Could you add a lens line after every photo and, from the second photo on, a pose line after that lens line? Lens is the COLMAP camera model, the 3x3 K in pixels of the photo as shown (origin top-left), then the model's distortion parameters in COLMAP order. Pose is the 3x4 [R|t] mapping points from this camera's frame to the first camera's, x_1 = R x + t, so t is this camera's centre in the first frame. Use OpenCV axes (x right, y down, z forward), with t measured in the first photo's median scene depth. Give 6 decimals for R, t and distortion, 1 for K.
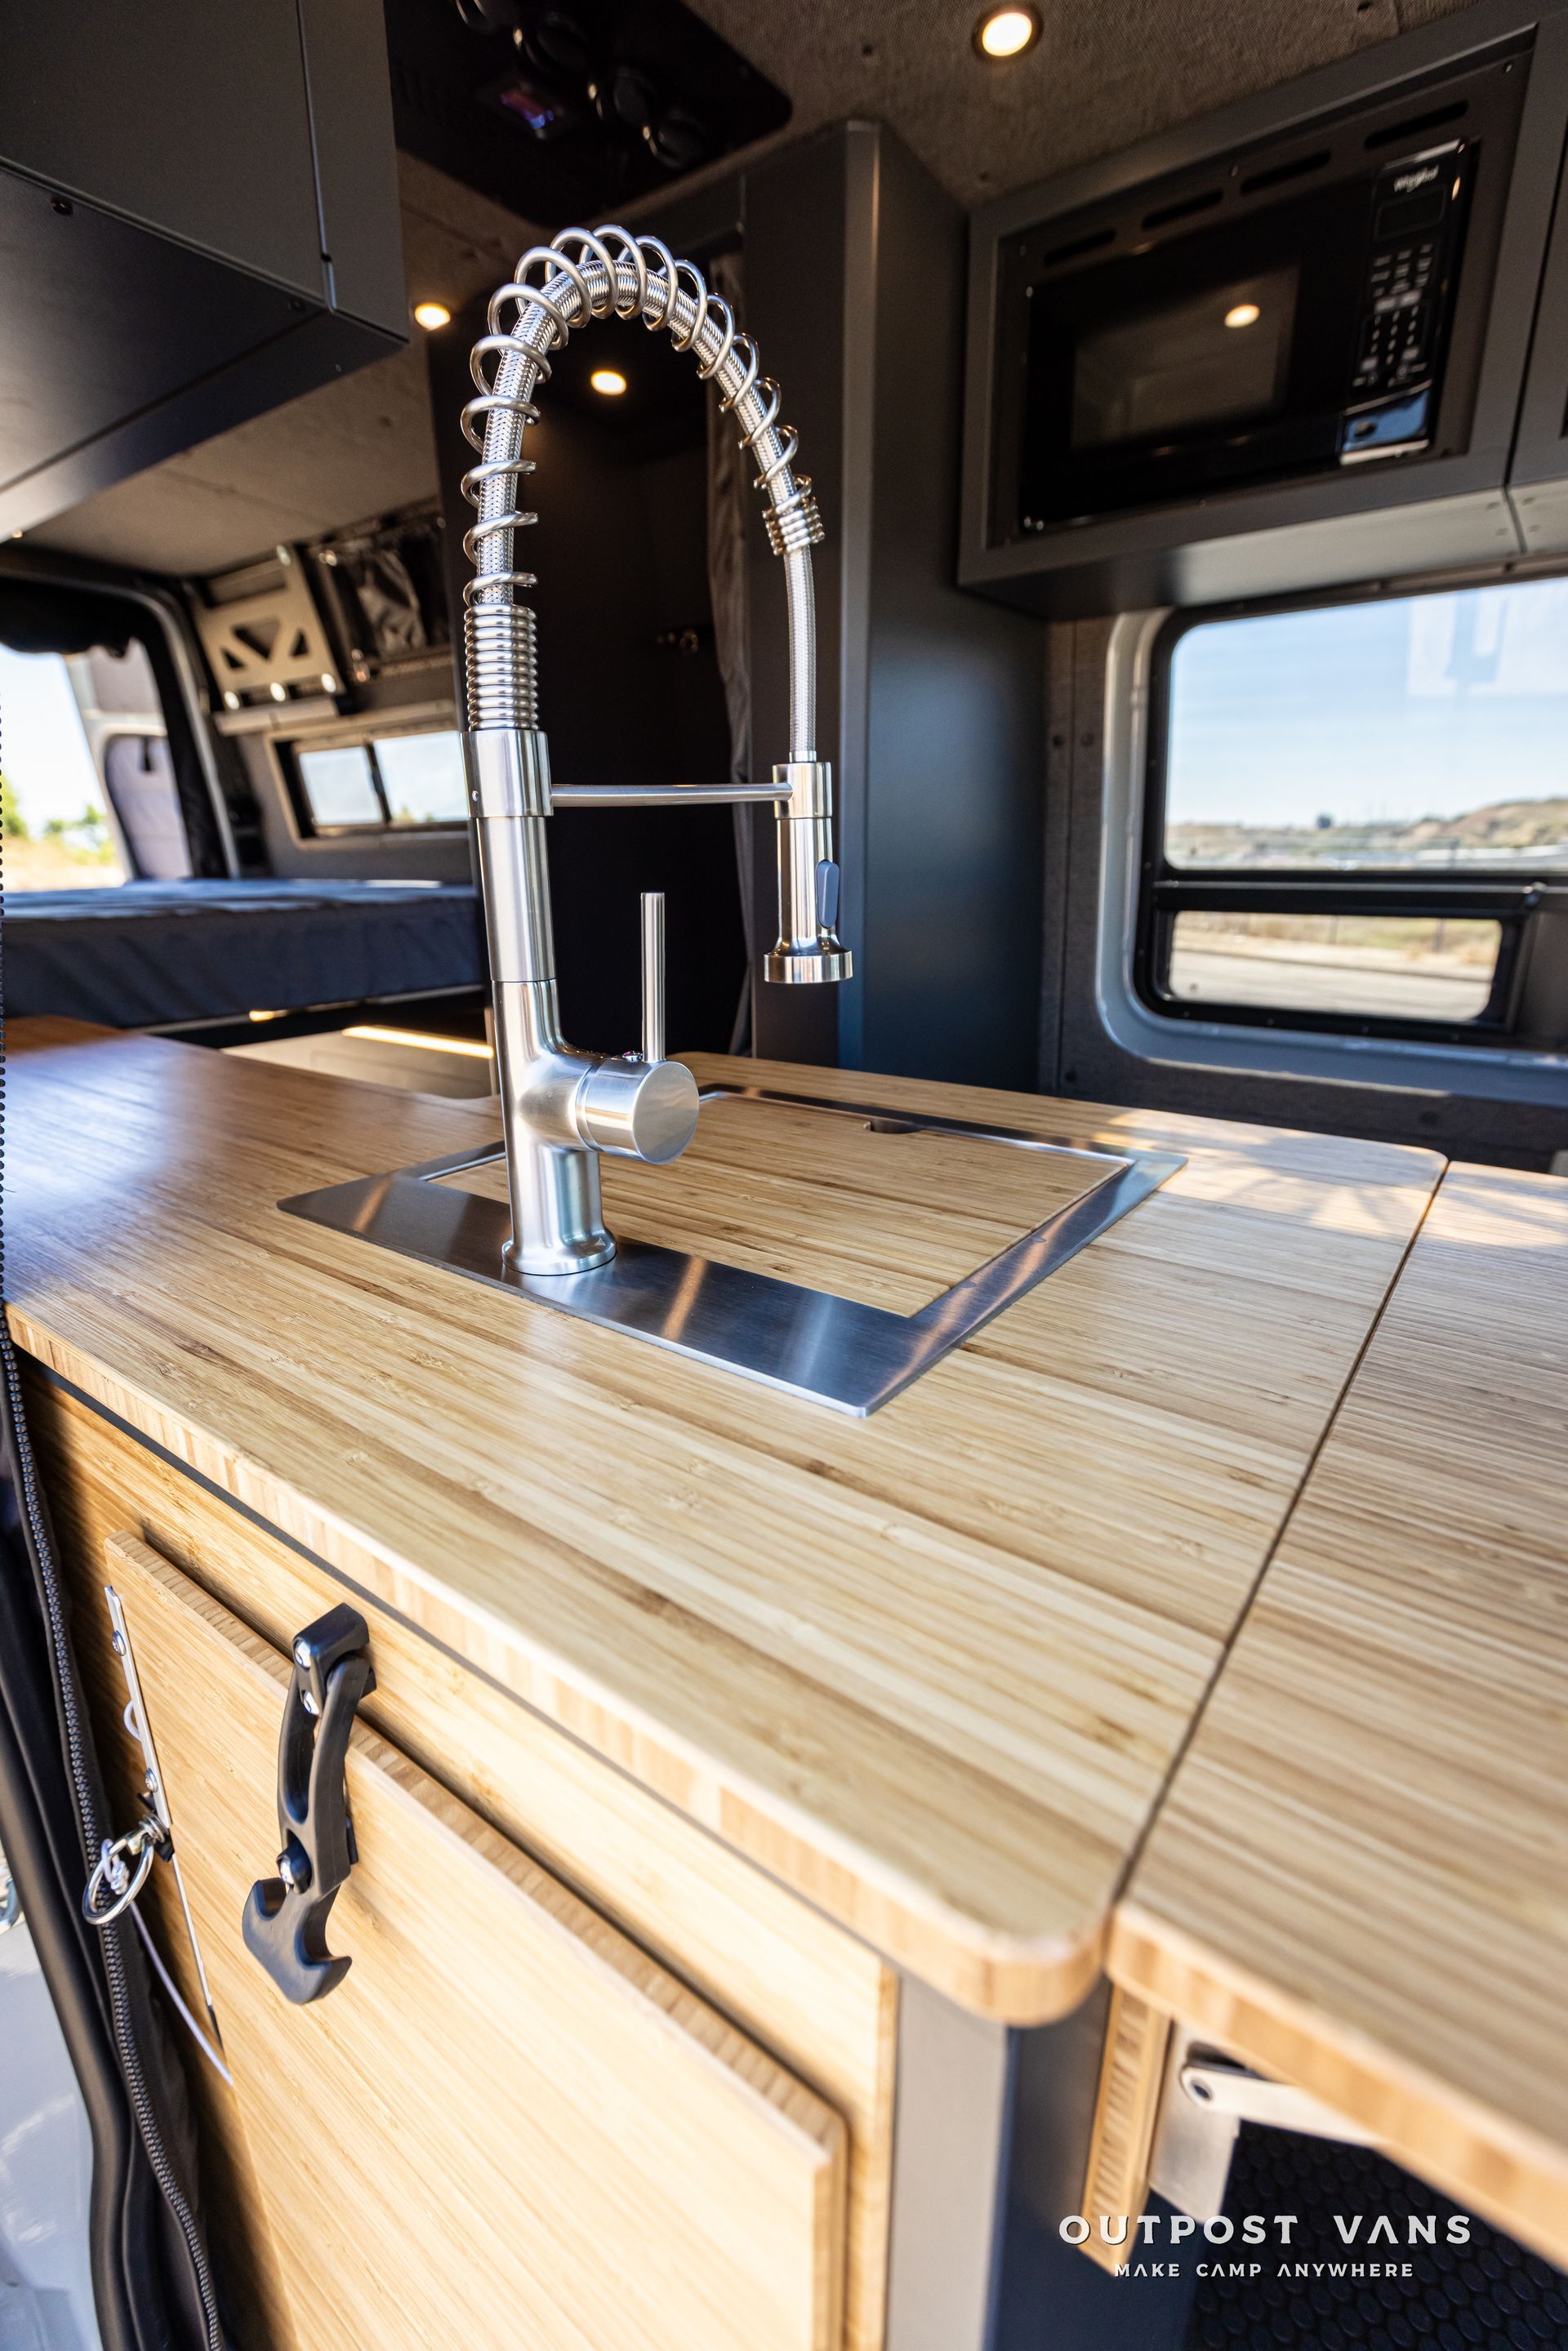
lens RADIAL K [[1044.8, 0, 765.5], [0, 1044.8, 1196.4], [0, 0, 1]] dist [0.003772, -0.000253]
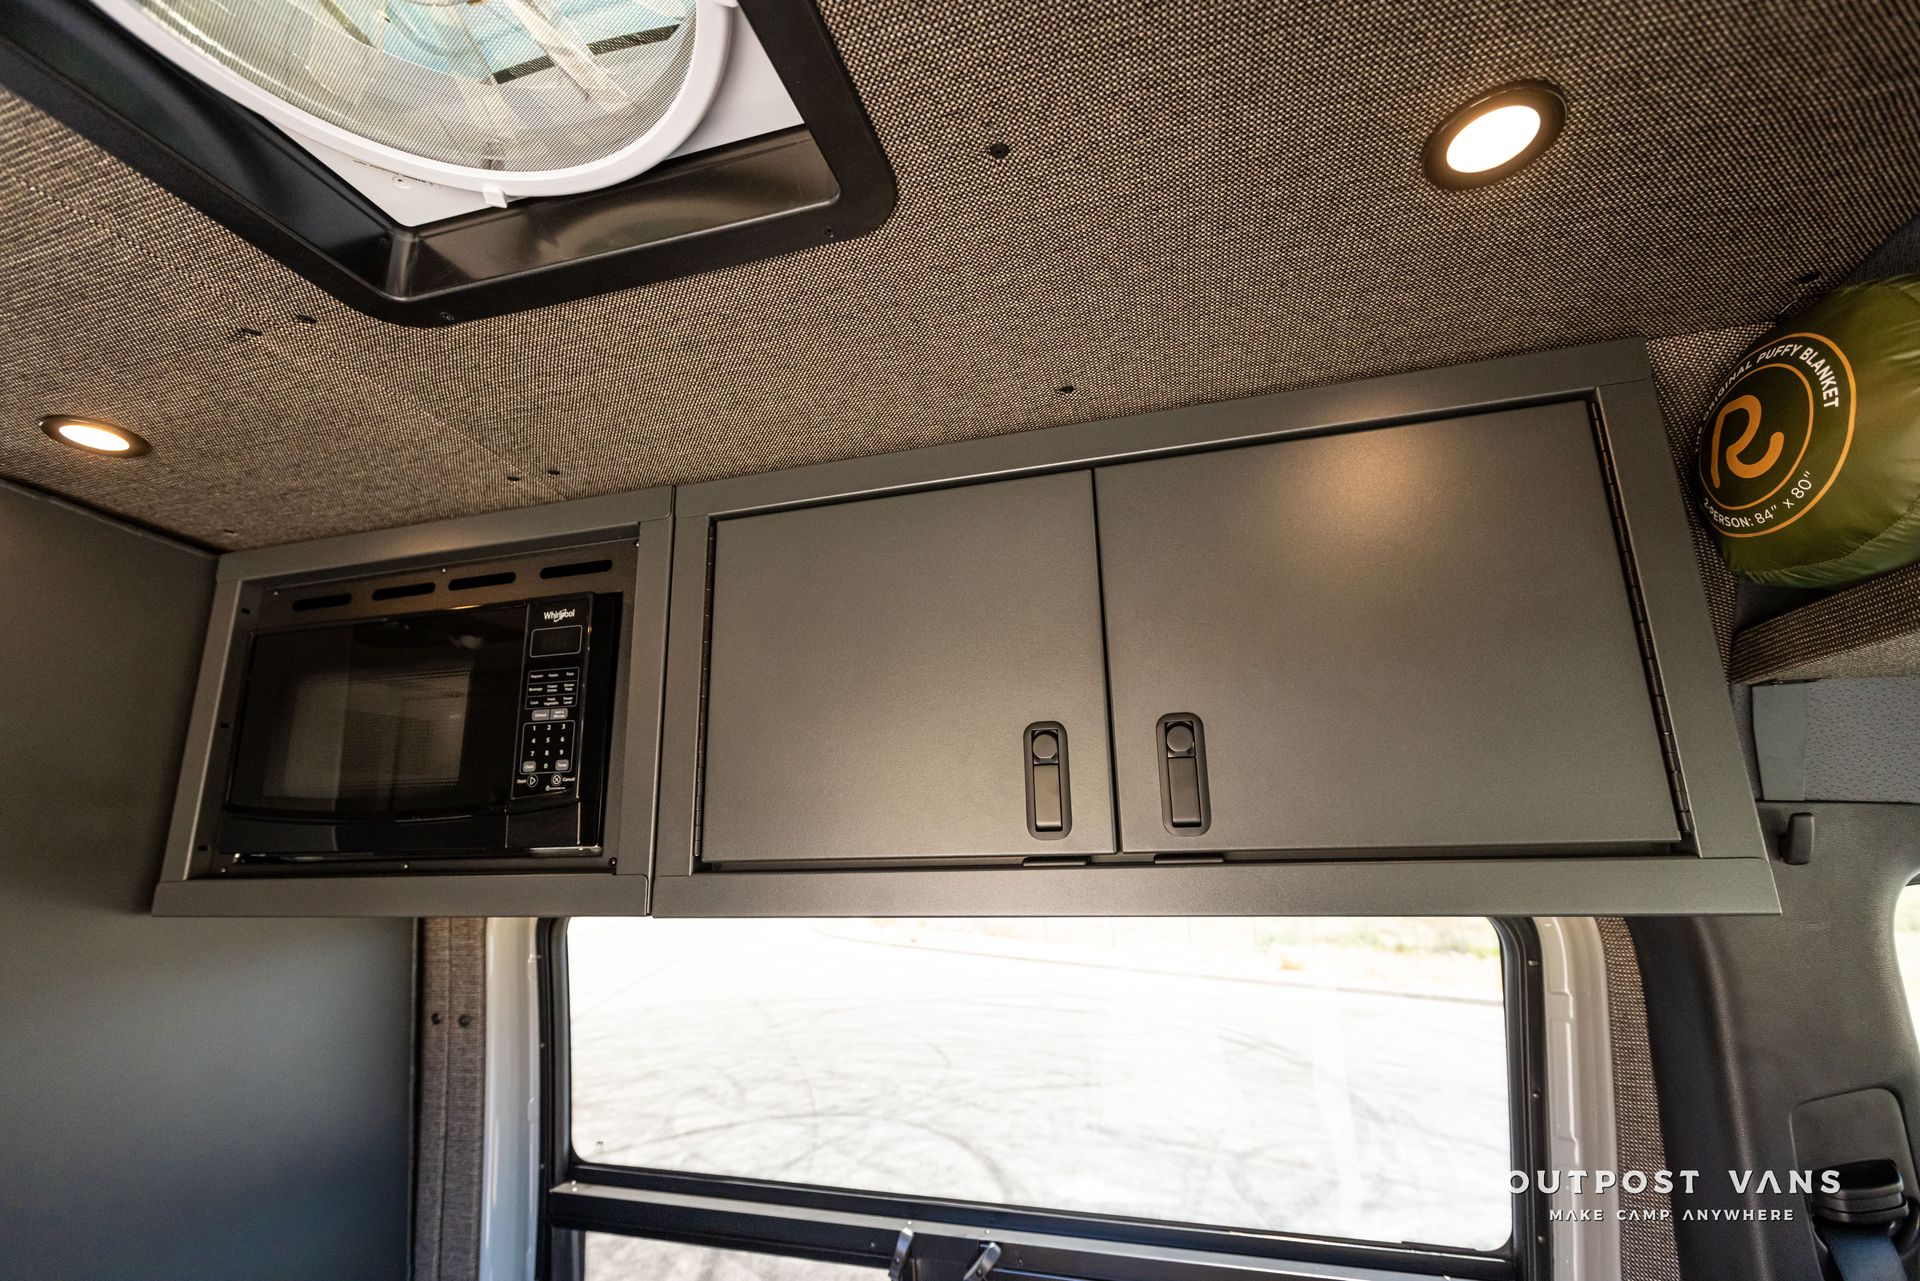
lens RADIAL K [[849.6, 0, 955.5], [0, 849.6, 645.3], [0, 0, 1]] dist [0.002297, -0.000557]
pose [[0.929009, 0.080703, 0.361150, 0.449819], [0.125916, 0.848761, -0.513566, -0.320741], [-0.347976, 0.522582, 0.778345, 0.171343]]
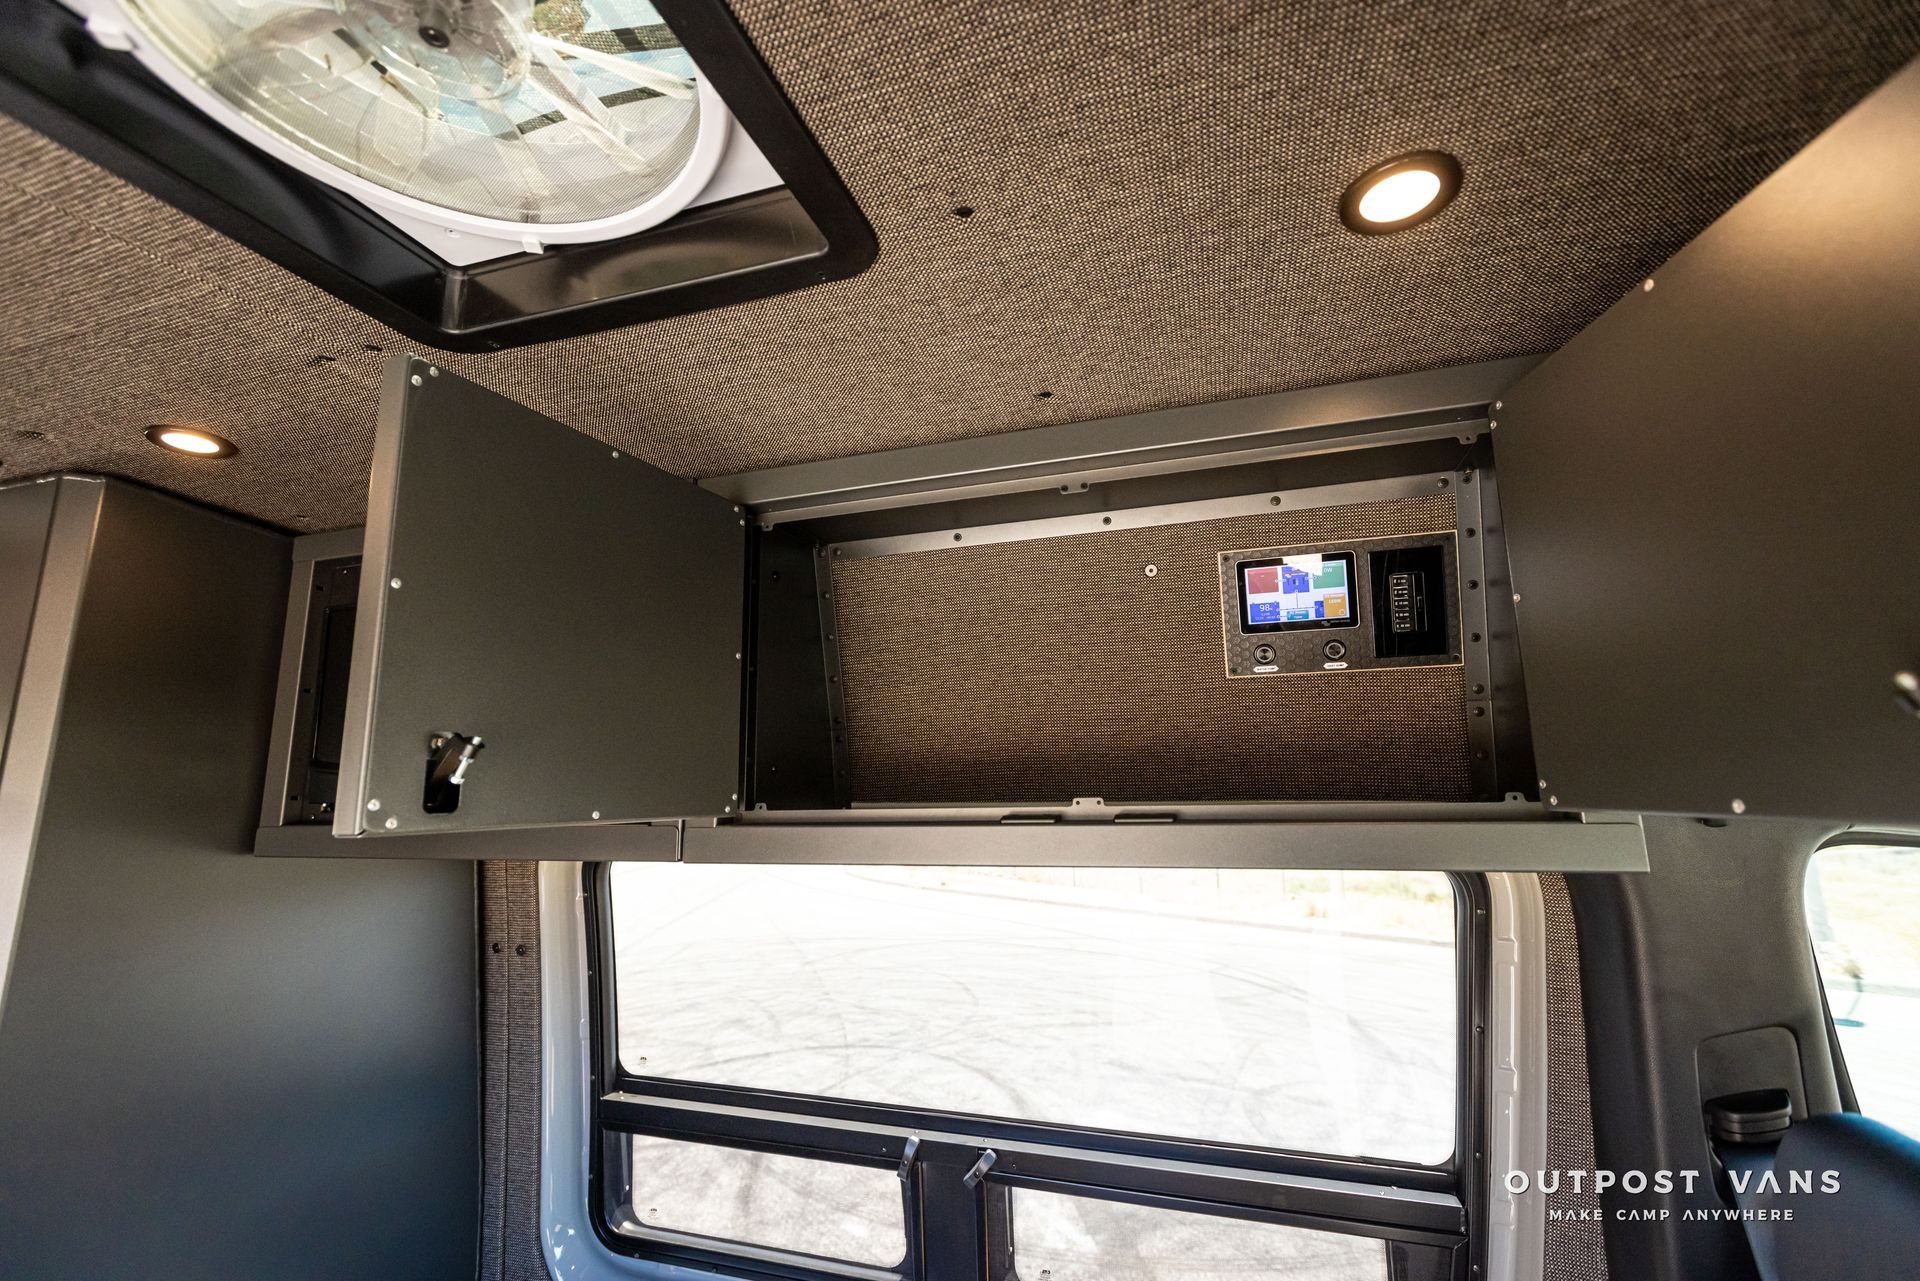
lens RADIAL K [[853.2, 0, 953.7], [0, 853.2, 643.7], [0, 0, 1]] dist [0.003772, -0.000253]
pose [[0.942168, 0.060036, 0.329719, 0.450783], [0.107182, 0.878177, -0.466173, -0.305889], [-0.317538, 0.474553, 0.820956, 0.106207]]
